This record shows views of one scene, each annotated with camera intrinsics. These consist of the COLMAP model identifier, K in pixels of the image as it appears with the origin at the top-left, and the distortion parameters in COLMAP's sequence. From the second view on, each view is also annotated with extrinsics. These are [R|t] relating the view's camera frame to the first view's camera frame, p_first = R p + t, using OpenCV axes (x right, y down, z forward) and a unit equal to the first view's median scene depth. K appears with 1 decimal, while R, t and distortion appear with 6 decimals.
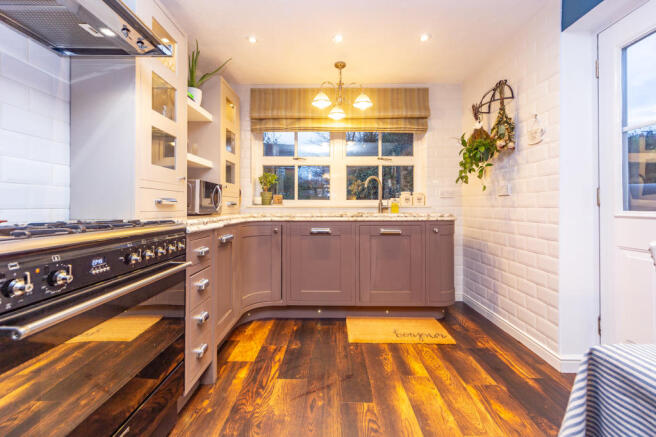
lens RADIAL K [[273.8, 0, 322.3], [0, 273.8, 203.3], [0, 0, 1]] dist [0.021396, -0.002013]
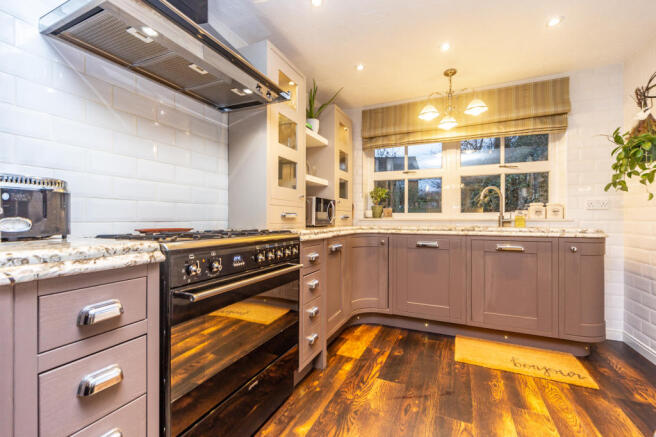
lens RADIAL K [[273.8, 0, 341.0], [0, 273.8, 216.9], [0, 0, 1]] dist [0.021396, -0.002013]
pose [[0.928149, -0.000258, -0.372208, 0.075973], [0.001453, 0.999995, 0.002930, -0.001821], [0.372205, -0.003261, 0.928145, -0.040133]]
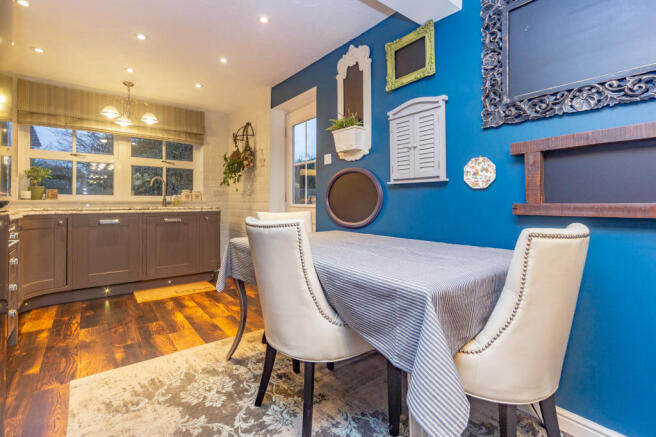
lens RADIAL K [[303.5, 0, 318.6], [0, 303.5, 200.6], [0, 0, 1]] dist [0.001494, 0.000528]
pose [[0.773204, 0.004831, 0.634139, -0.144286], [-0.010031, 0.999939, 0.004613, -0.007180], [-0.634078, -0.009928, 0.773205, -0.608661]]
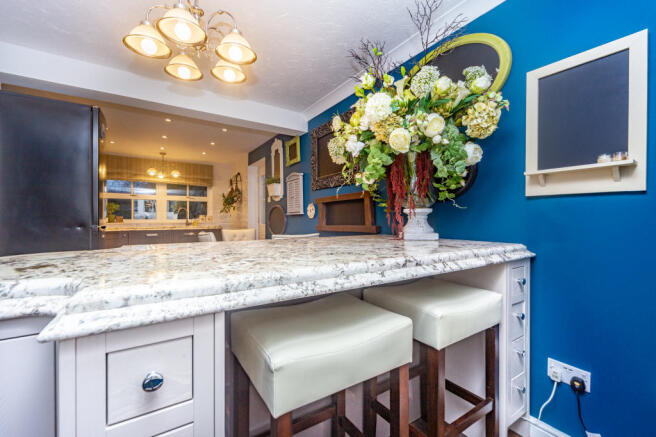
lens RADIAL K [[273.8, 0, 332.1], [0, 273.8, 220.2], [0, 0, 1]] dist [0.021396, -0.002013]
pose [[0.812831, -0.002839, 0.582493, -0.118832], [-0.004990, 0.999917, 0.011838, -0.045268], [-0.582478, -0.012529, 0.812750, -1.518447]]
